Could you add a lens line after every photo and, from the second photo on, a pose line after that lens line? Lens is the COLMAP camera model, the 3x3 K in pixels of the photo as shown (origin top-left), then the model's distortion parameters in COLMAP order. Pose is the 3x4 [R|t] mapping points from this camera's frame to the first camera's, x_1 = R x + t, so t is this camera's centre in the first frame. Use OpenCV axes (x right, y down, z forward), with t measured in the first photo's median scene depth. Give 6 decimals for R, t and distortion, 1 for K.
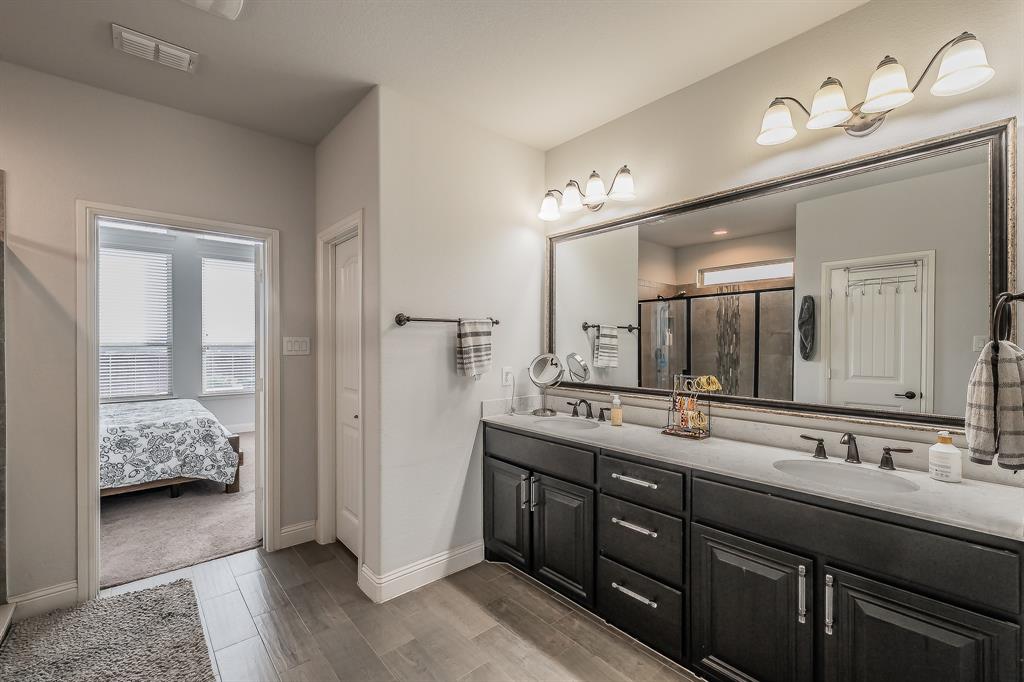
lens RADIAL K [[424.1, 0, 517.7], [0, 424.1, 350.1], [0, 0, 1]] dist [-0.007597, -0.000280]
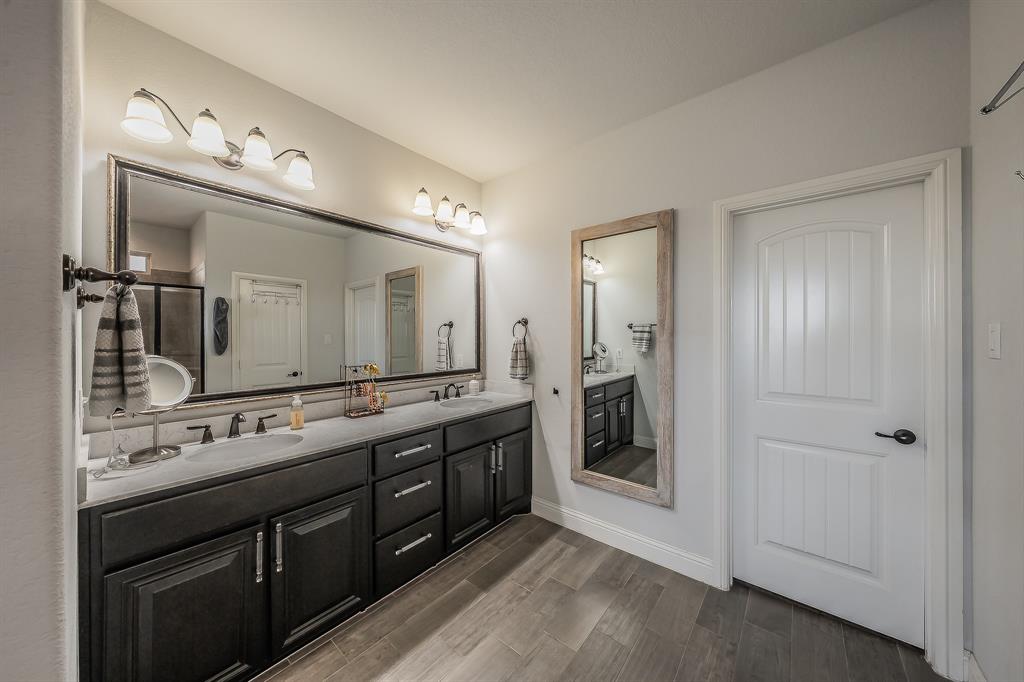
lens RADIAL K [[349.4, 0, 515.3], [0, 349.4, 336.4], [0, 0, 1]] dist [0.000992, 0.000238]
pose [[-0.144590, 0.000926, 0.989491, -0.564138], [0.025069, 0.999682, 0.002728, -0.012042], [-0.989174, 0.025200, -0.144567, 0.616709]]
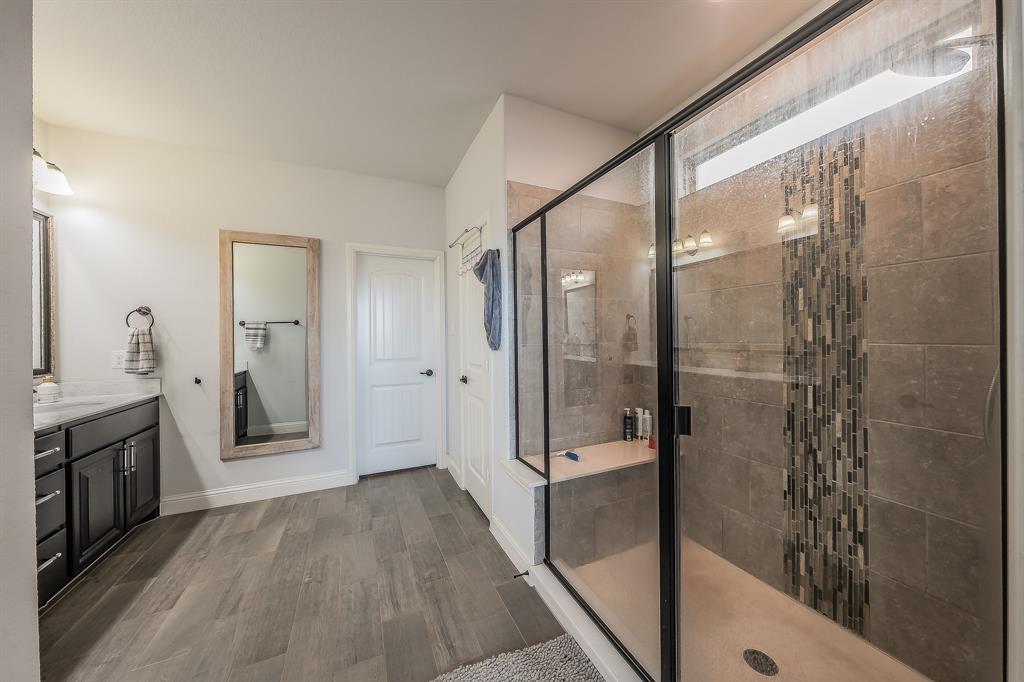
lens RADIAL K [[349.4, 0, 503.2], [0, 349.4, 335.9], [0, 0, 1]] dist [0.000992, 0.000238]
pose [[-0.944526, 0.015848, 0.328053, -0.774968], [0.020714, 0.999721, 0.011346, 0.027407], [-0.327782, 0.017512, -0.944591, 1.042609]]
